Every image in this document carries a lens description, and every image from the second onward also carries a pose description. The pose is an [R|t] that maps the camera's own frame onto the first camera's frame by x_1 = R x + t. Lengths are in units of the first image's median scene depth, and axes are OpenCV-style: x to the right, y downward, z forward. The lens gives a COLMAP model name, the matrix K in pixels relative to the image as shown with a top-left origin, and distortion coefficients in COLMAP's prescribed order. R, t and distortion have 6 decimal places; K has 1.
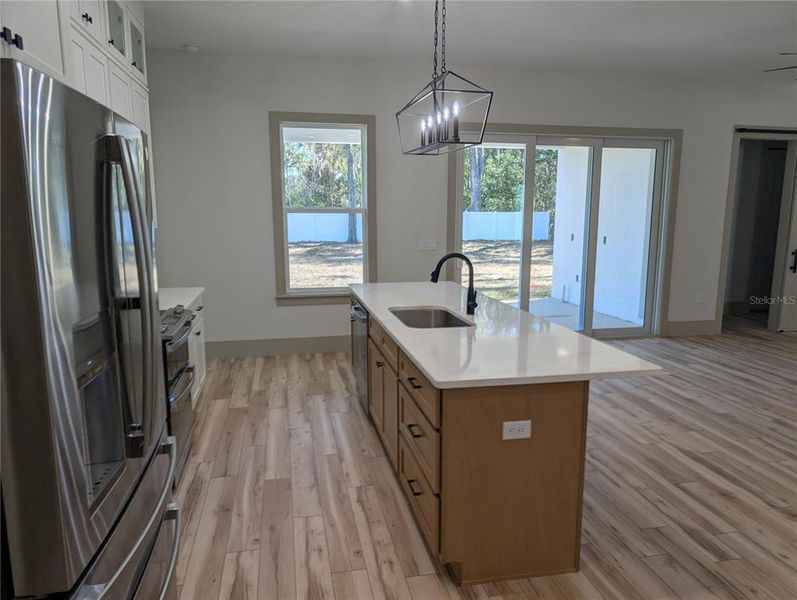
lens RADIAL K [[570.5, 0, 397.7], [0, 570.5, 303.1], [0, 0, 1]] dist [0.004341, -0.003044]
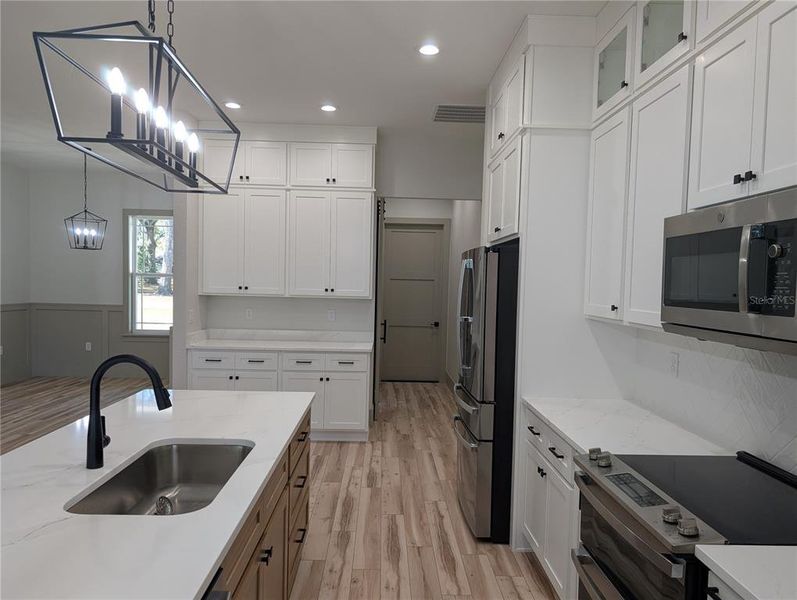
lens RADIAL K [[570.1, 0, 397.6], [0, 570.1, 308.6], [0, 0, 1]] dist [0.014080, -0.011513]
pose [[-0.984299, -0.036806, 0.172630, -0.245206], [0.000534, 0.977393, 0.211429, -0.244243], [-0.176510, 0.208201, -0.962027, 1.463781]]
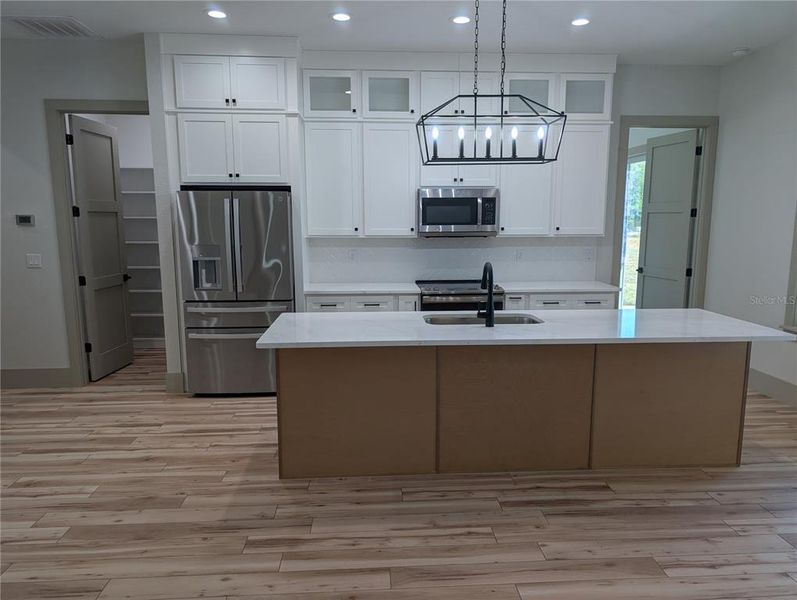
lens RADIAL K [[570.1, 0, 397.6], [0, 570.1, 308.6], [0, 0, 1]] dist [0.014080, -0.011513]
pose [[-0.136663, 0.152370, -0.978829, 1.113972], [-0.163442, 0.971090, 0.173985, -0.155156], [0.977041, 0.183759, -0.107808, 0.962696]]
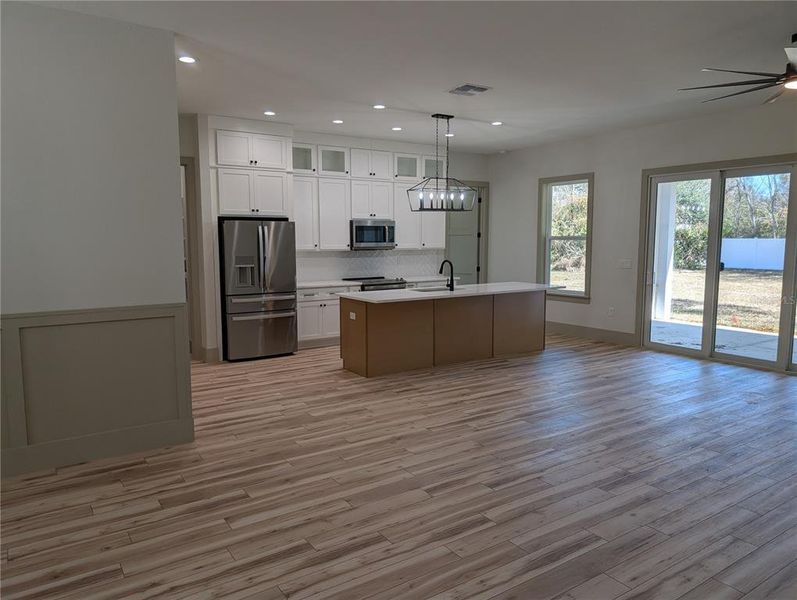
lens RADIAL K [[574.1, 0, 394.4], [0, 574.1, 301.1], [0, 0, 1]] dist [0.031826, -0.043974]
pose [[0.377383, 0.097119, -0.920951, 1.923162], [-0.148083, 0.988017, 0.043510, -0.002323], [0.914141, 0.119958, 0.387243, 0.053917]]
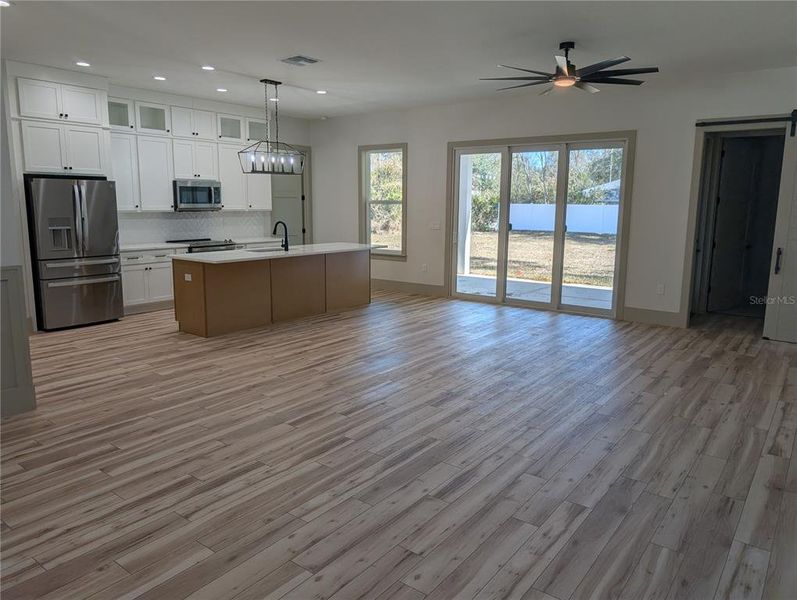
lens RADIAL K [[578.7, 0, 402.1], [0, 578.7, 288.5], [0, 0, 1]] dist [0.008668, -0.008448]
pose [[0.665164, 0.113269, -0.738057, 2.016508], [-0.128497, 0.991046, 0.036288, 0.025346], [0.735558, 0.070700, 0.673762, -0.099882]]
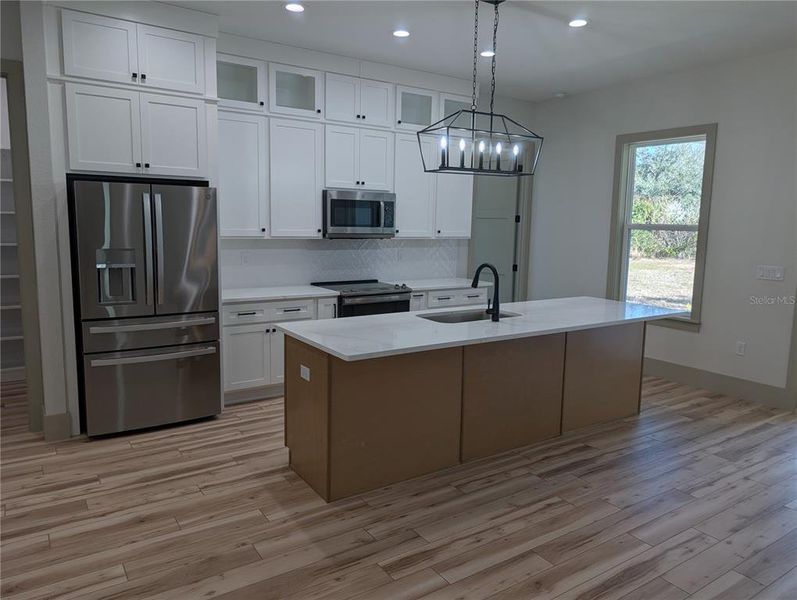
lens RADIAL K [[574.9, 0, 402.3], [0, 574.9, 293.9], [0, 0, 1]] dist [0.009892, -0.001975]
pose [[0.383715, 0.123682, -0.915132, 1.063465], [-0.171487, 0.983297, 0.060990, -0.067949], [0.907389, 0.133531, 0.398515, 0.411444]]
